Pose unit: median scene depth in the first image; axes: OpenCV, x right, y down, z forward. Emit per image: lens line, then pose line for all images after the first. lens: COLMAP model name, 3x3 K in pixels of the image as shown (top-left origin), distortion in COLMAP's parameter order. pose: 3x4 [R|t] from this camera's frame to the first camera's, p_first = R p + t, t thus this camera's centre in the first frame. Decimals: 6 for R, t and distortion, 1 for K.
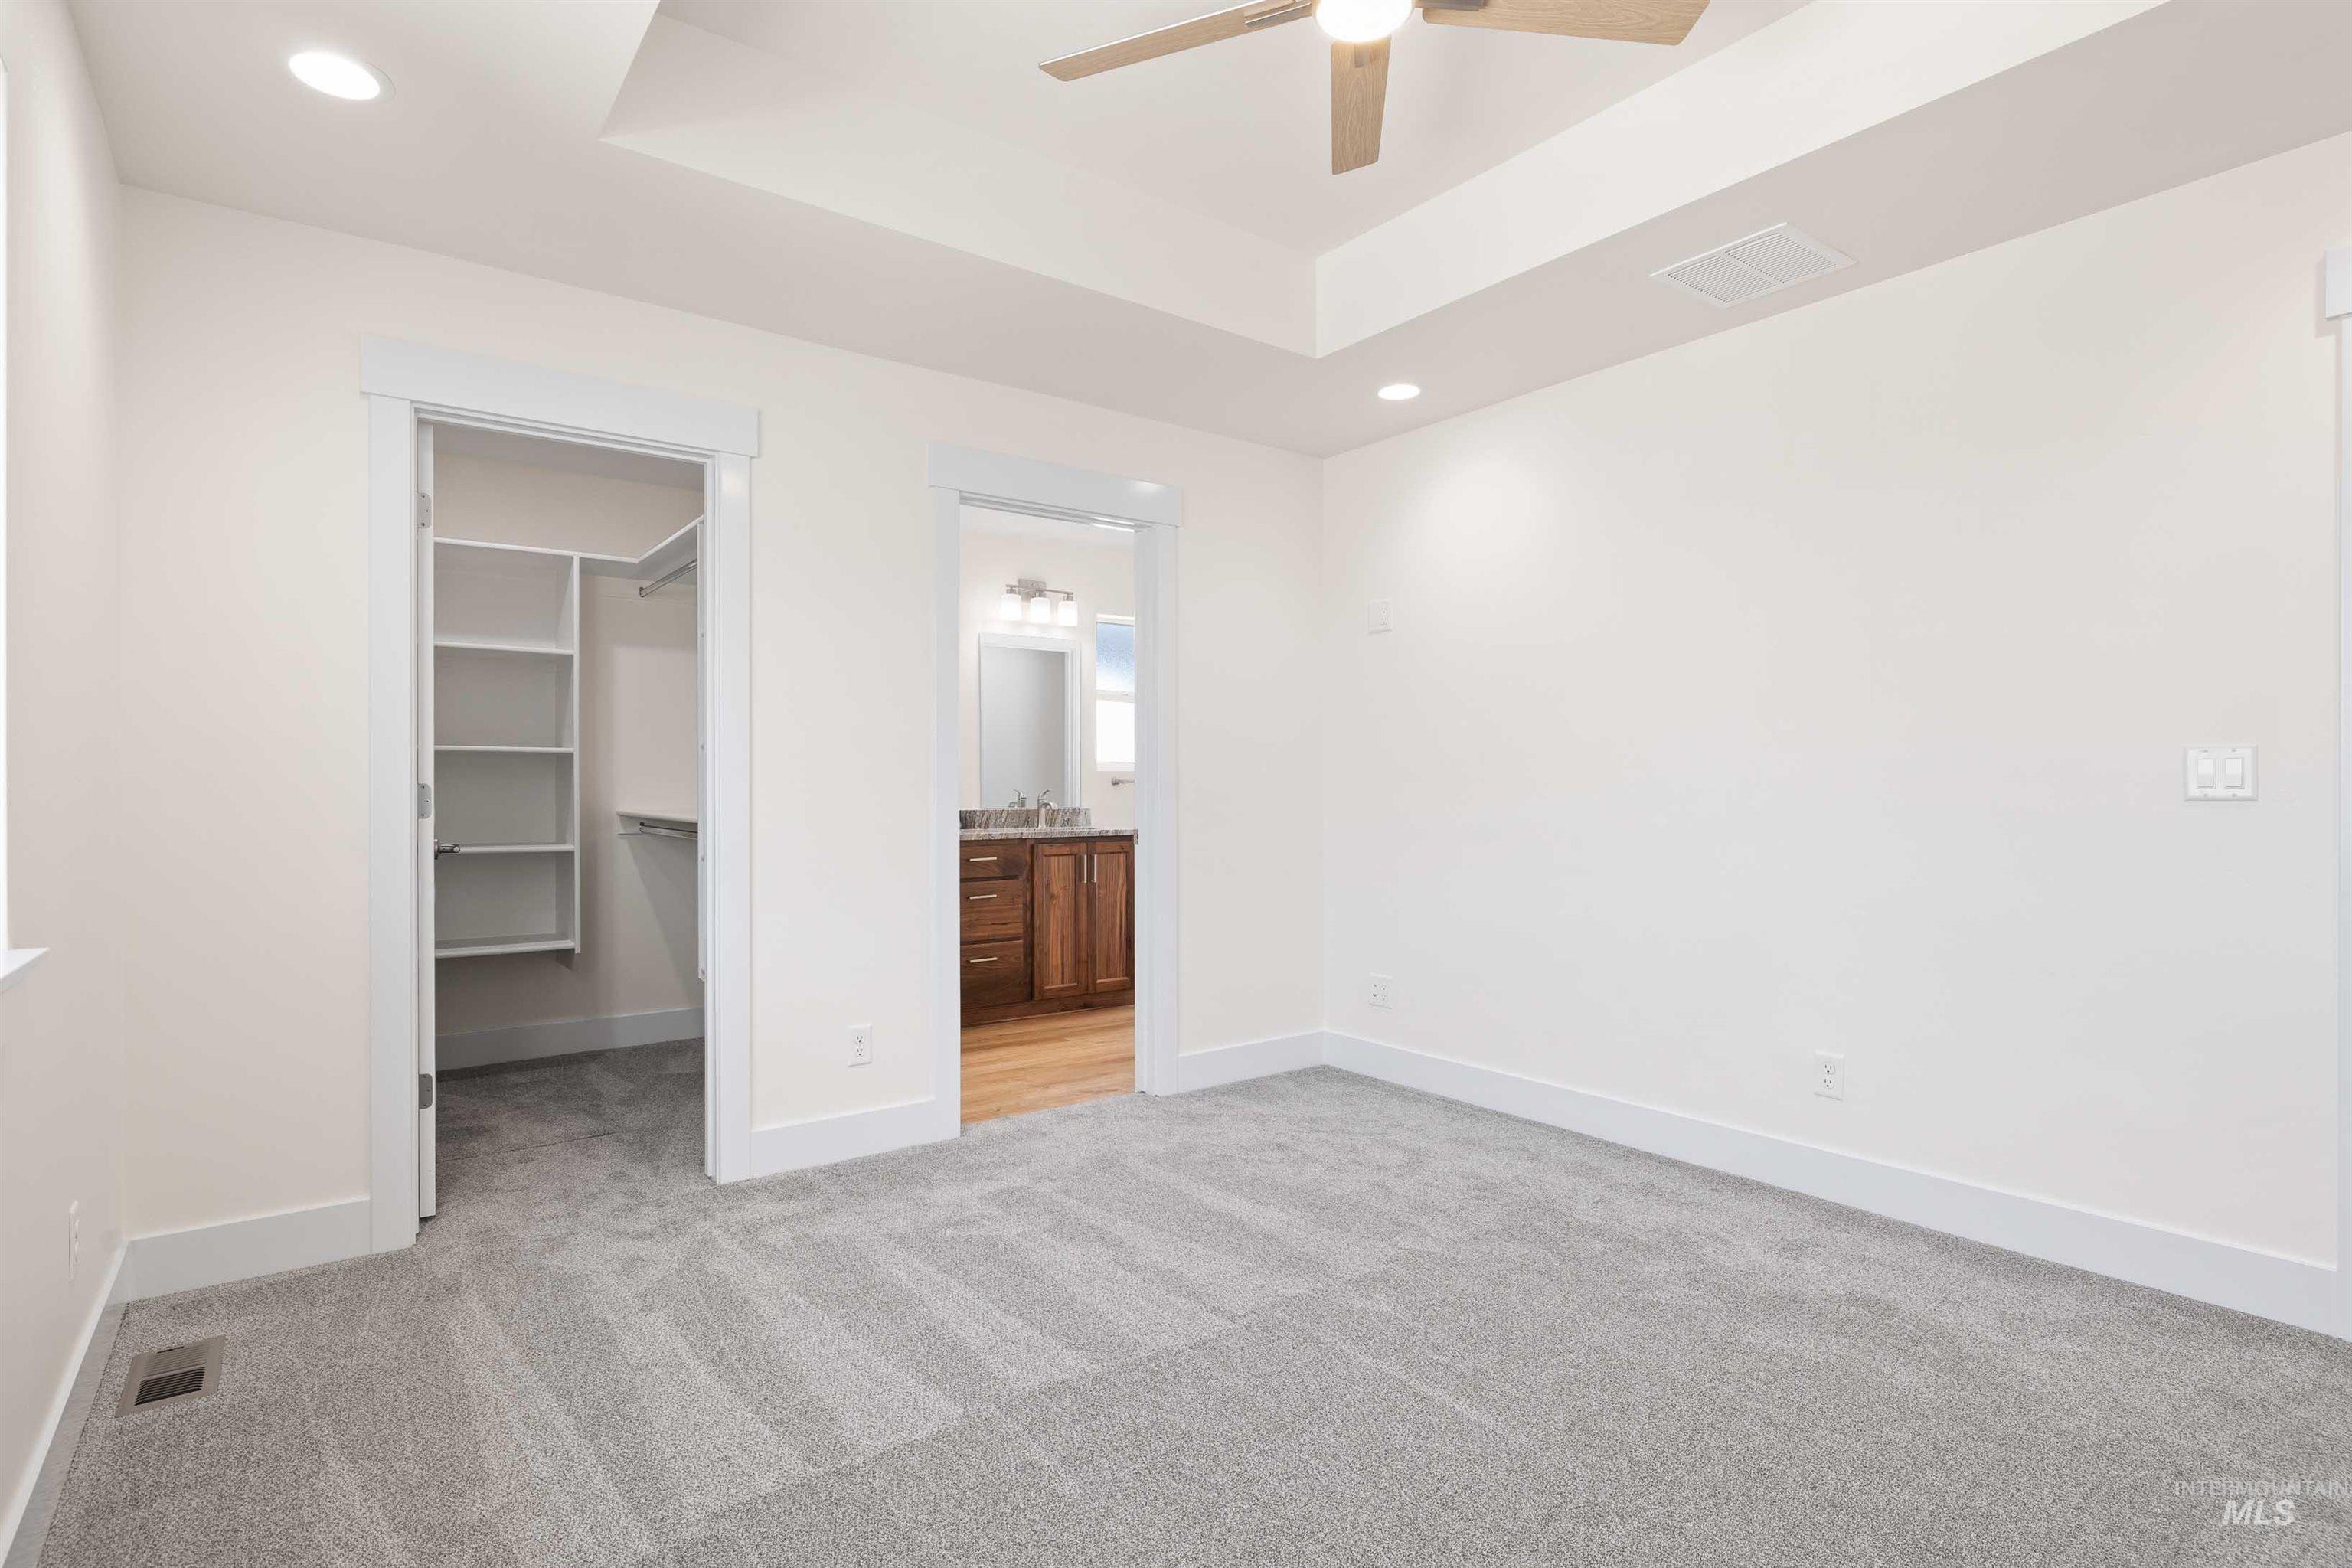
lens RADIAL K [[1168.7, 0, 1184.1], [0, 1168.7, 787.6], [0, 0, 1]] dist [-0.004432, 0.000023]
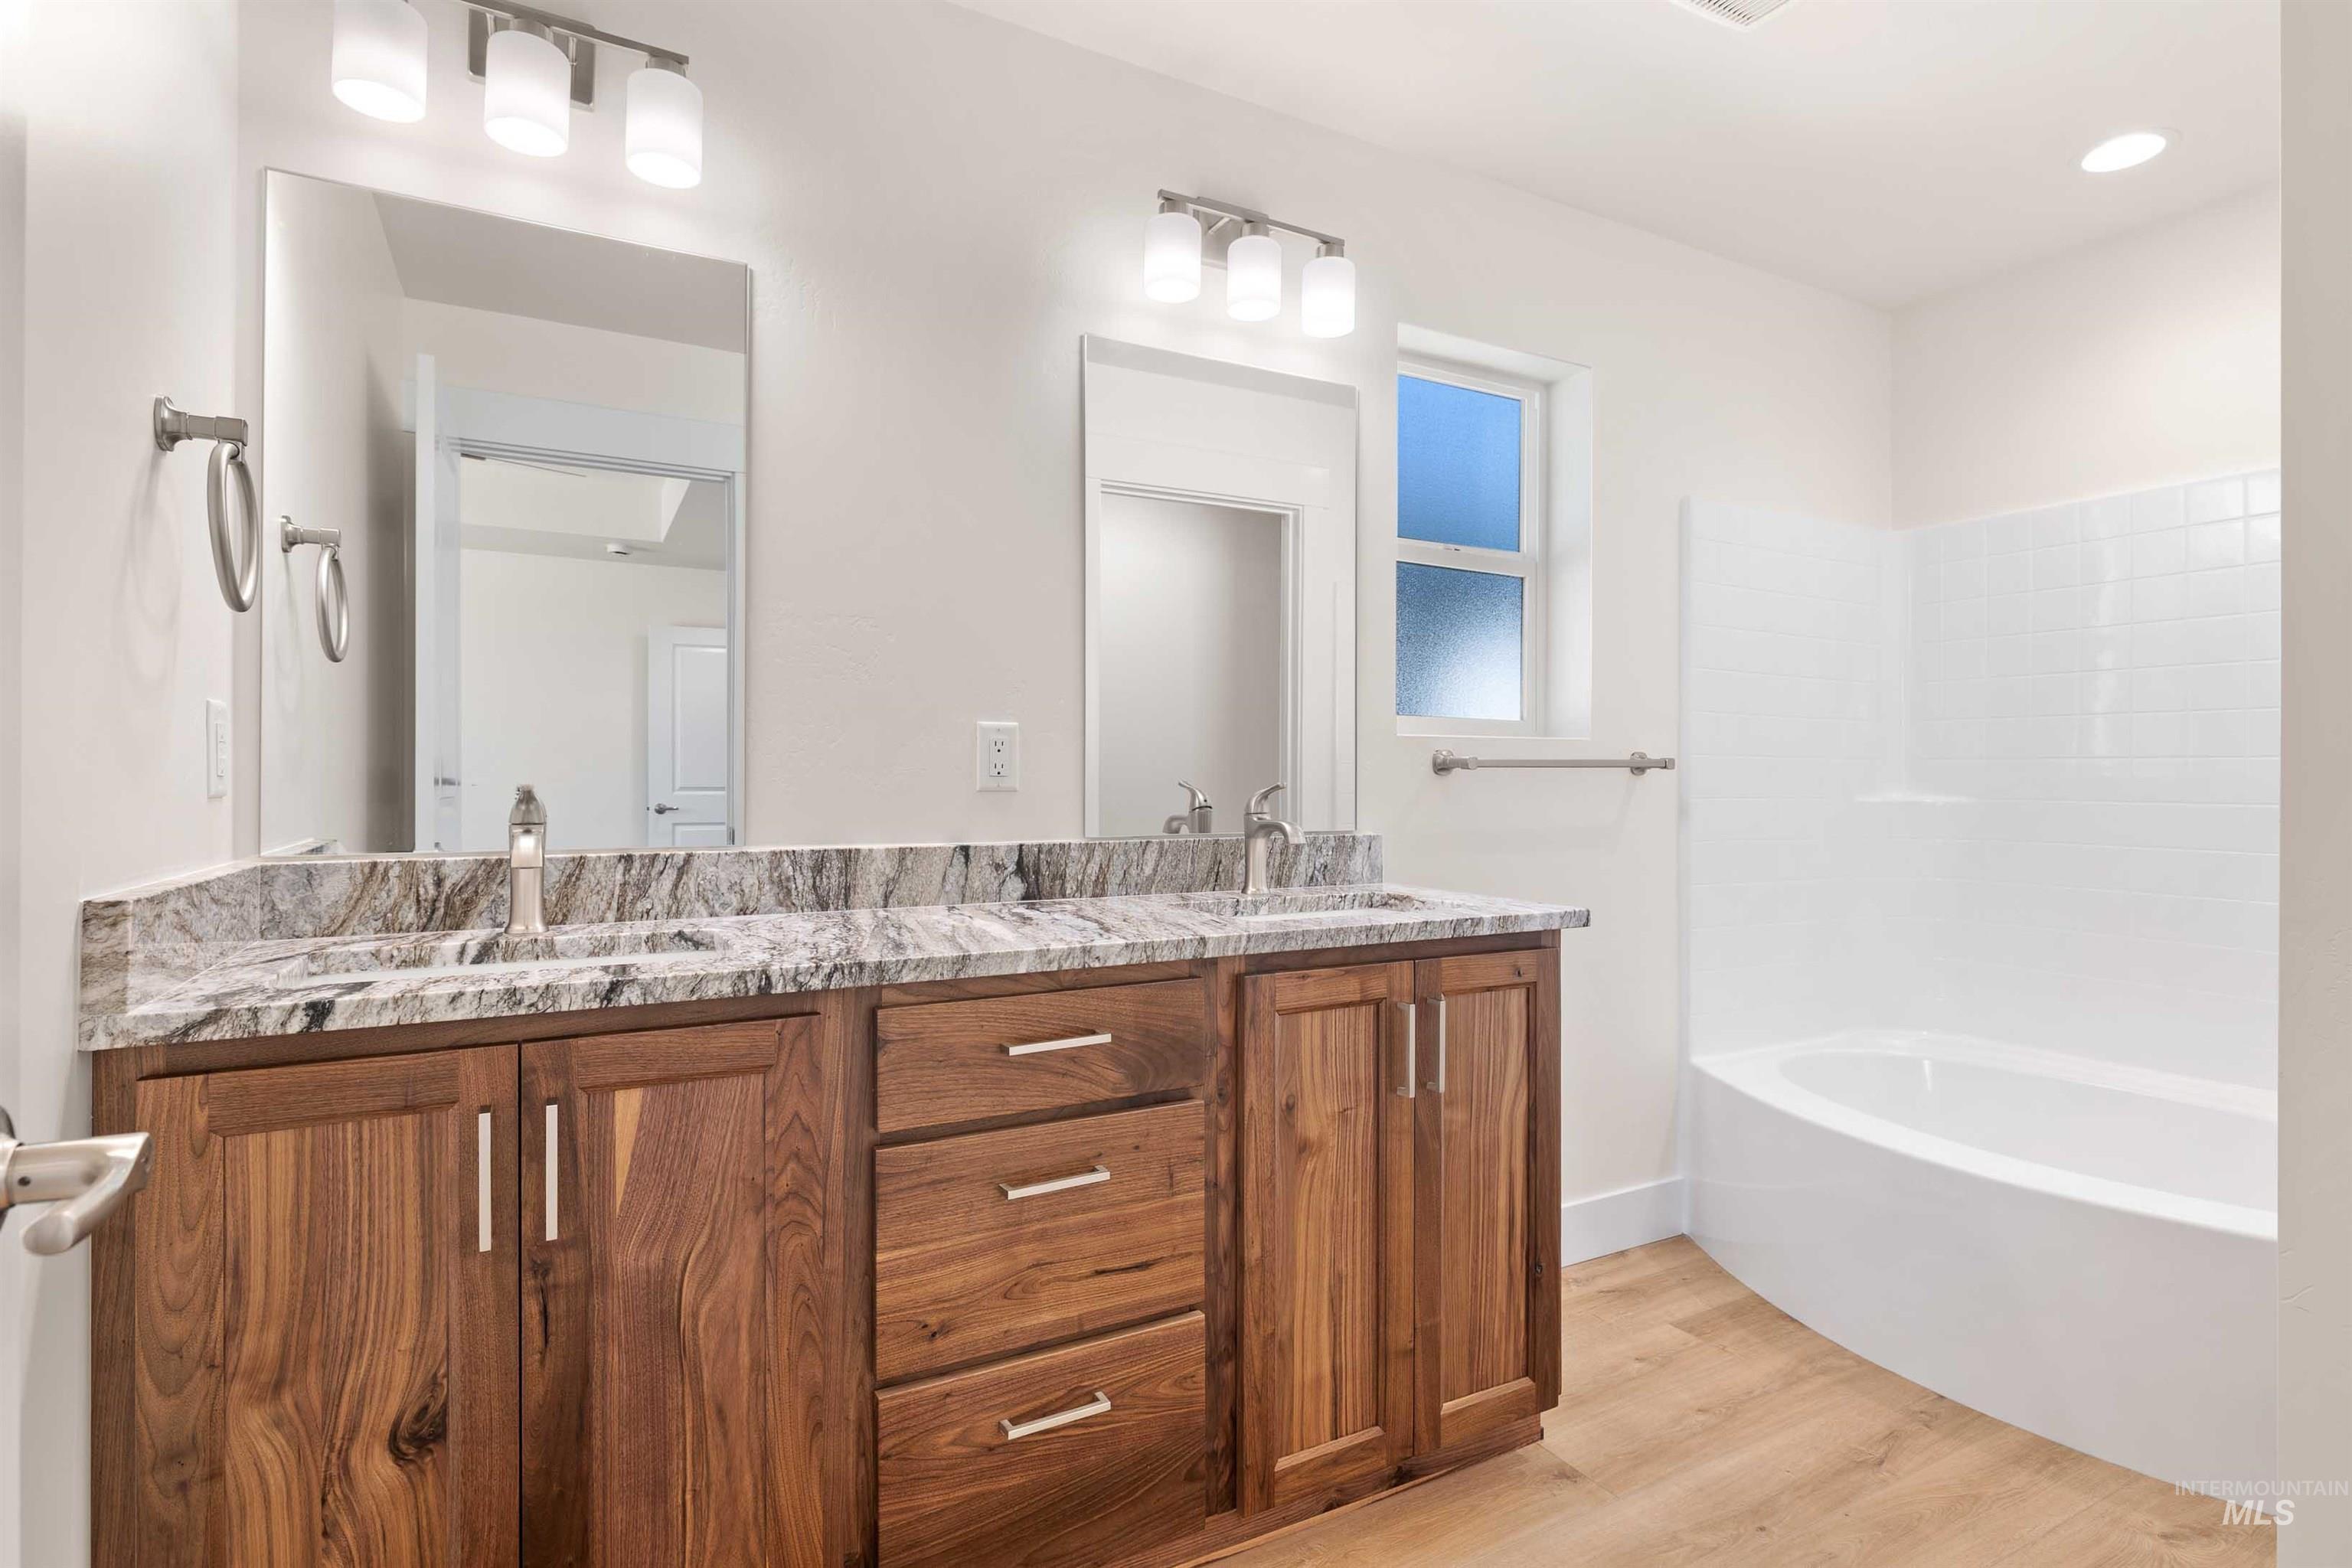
lens RADIAL K [[1168.7, 0, 1161.2], [0, 1168.7, 772.6], [0, 0, 1]] dist [-0.004432, 0.000023]
pose [[0.986223, 0.002746, -0.165398, -0.100178], [-0.003636, 0.999980, -0.005077, 0.000078], [0.165381, 0.005609, 0.986214, 0.706215]]
